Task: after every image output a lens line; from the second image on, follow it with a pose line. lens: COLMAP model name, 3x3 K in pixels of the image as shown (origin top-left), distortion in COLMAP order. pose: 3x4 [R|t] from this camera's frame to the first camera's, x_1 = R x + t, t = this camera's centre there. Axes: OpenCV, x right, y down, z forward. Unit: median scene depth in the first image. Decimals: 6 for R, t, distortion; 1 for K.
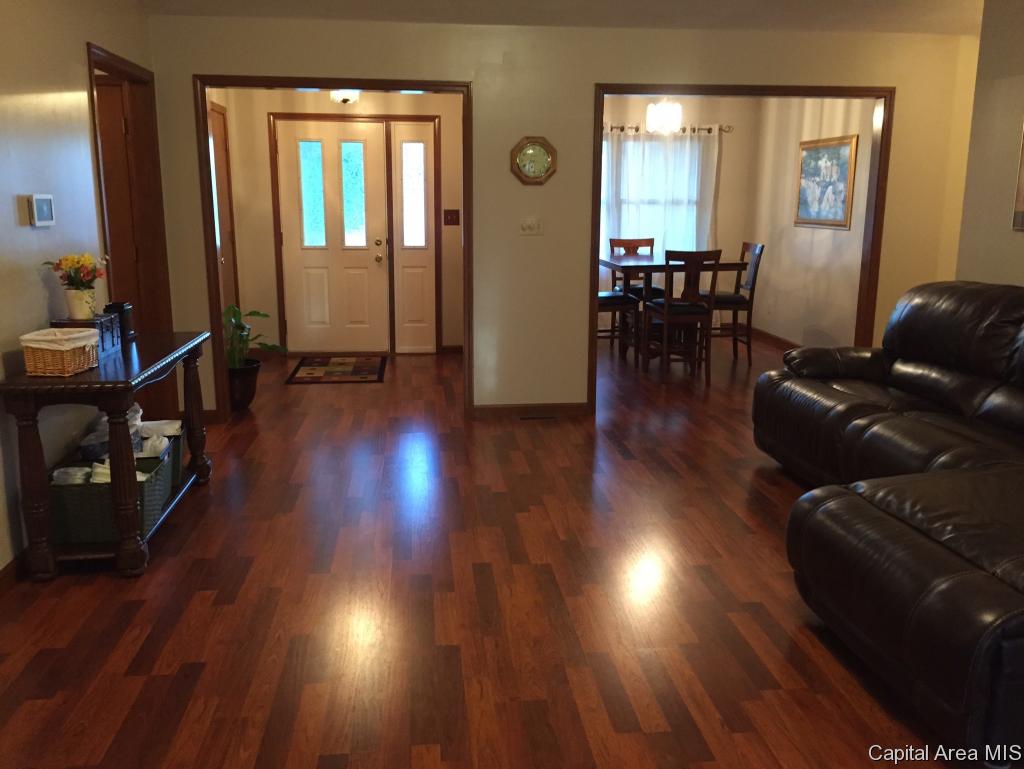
lens RADIAL K [[888.0, 0, 511.0], [0, 888.0, 358.0], [0, 0, 1]] dist [0.042399, -0.013374]
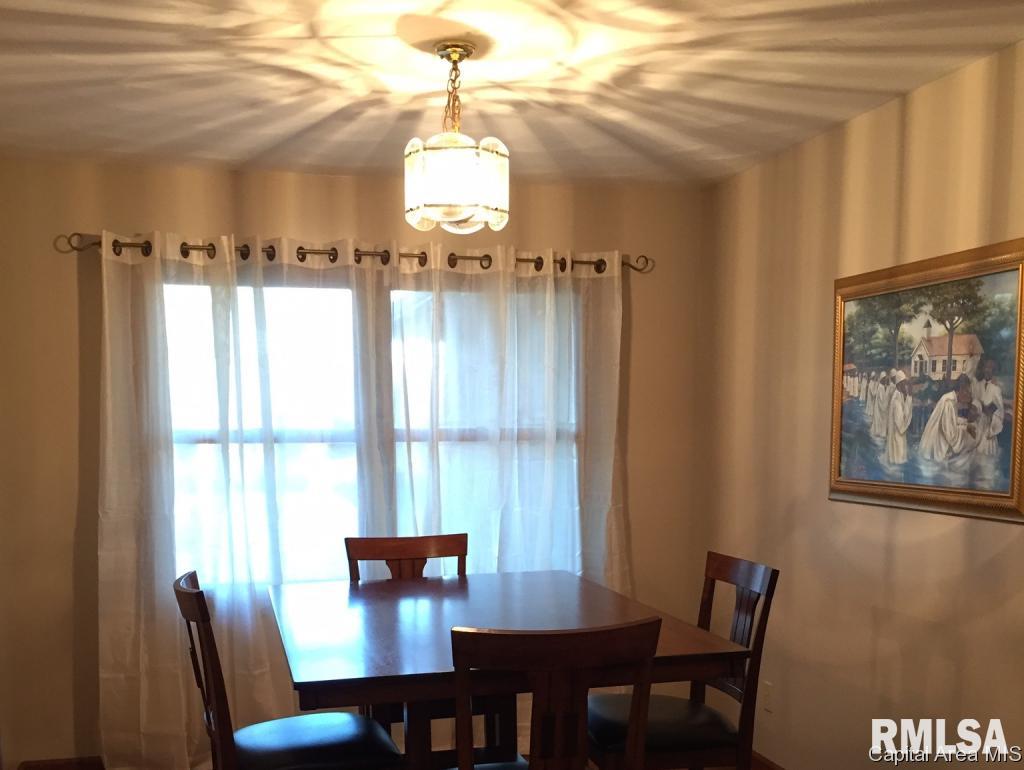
lens RADIAL K [[888.0, 0, 511.0], [0, 888.0, 358.5], [0, 0, 1]] dist [0.042399, -0.013374]
pose [[0.994930, 0.002818, 0.100534, 0.146775], [0.022426, 0.968224, -0.249077, -0.116610], [-0.098041, 0.250068, 0.963252, 0.645605]]
